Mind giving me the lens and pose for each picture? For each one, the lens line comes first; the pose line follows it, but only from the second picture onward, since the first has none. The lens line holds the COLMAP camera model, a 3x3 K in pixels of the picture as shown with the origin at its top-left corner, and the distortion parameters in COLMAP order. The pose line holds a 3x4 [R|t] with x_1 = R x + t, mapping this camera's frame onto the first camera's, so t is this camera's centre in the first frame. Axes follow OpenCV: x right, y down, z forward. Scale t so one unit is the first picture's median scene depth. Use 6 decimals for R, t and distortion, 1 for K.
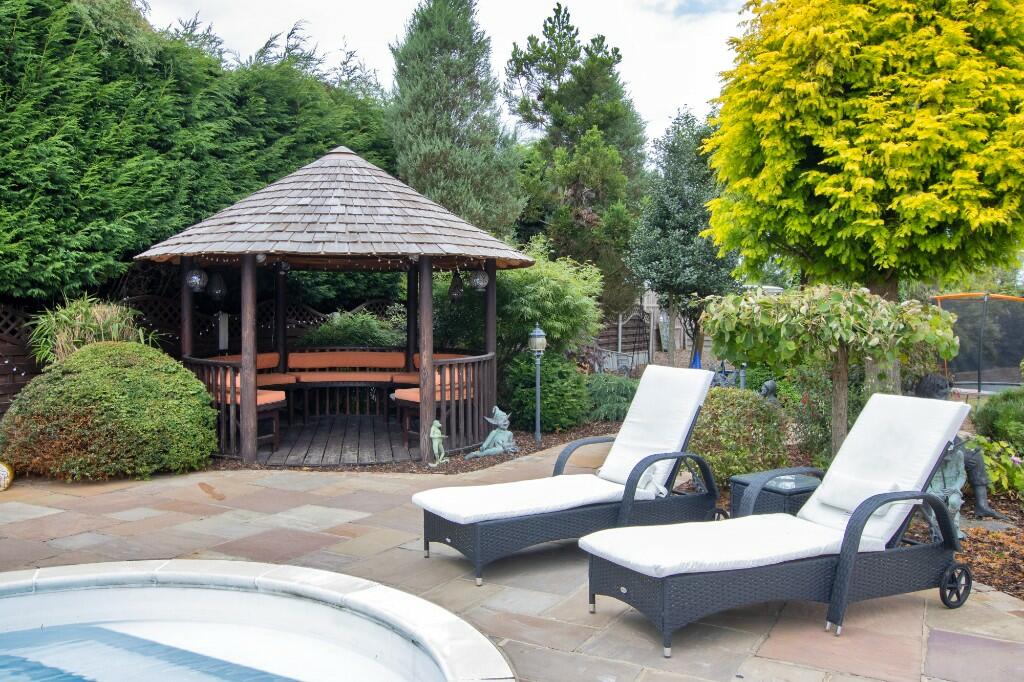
lens RADIAL K [[853.0, 0, 511.1], [0, 853.0, 338.6], [0, 0, 1]] dist [0.004901, 0.004951]
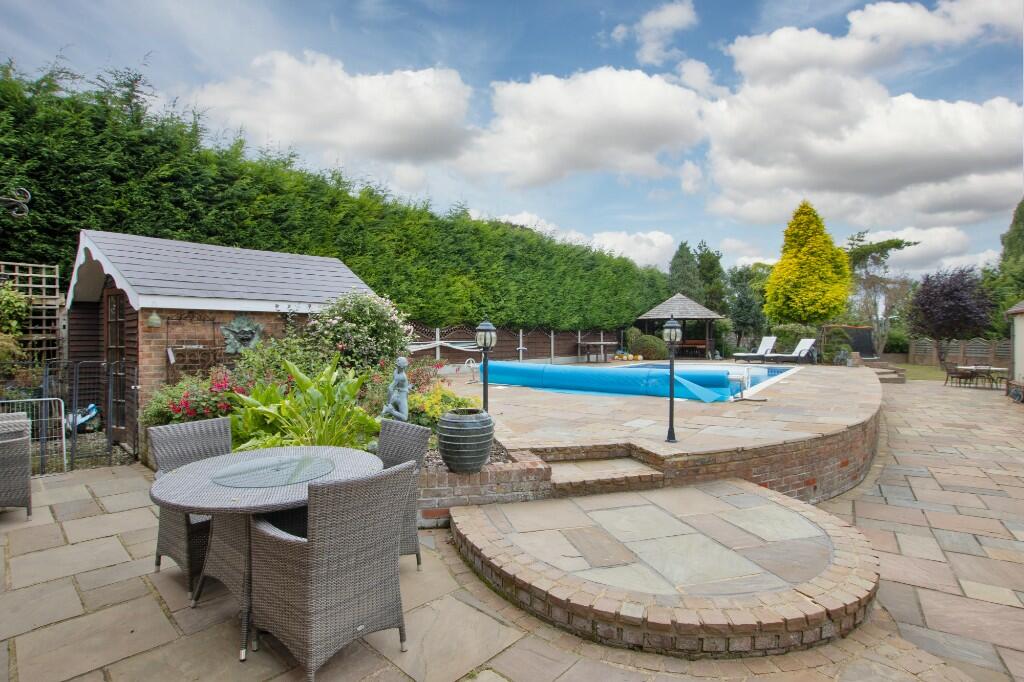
lens RADIAL K [[494.0, 0, 515.0], [0, 494.0, 340.7], [0, 0, 1]] dist [-0.024913, 0.000193]
pose [[0.991964, -0.008044, -0.126261, -0.970570], [0.005532, 0.999780, -0.020234, 0.098098], [0.126396, 0.019373, 0.991791, -2.267419]]
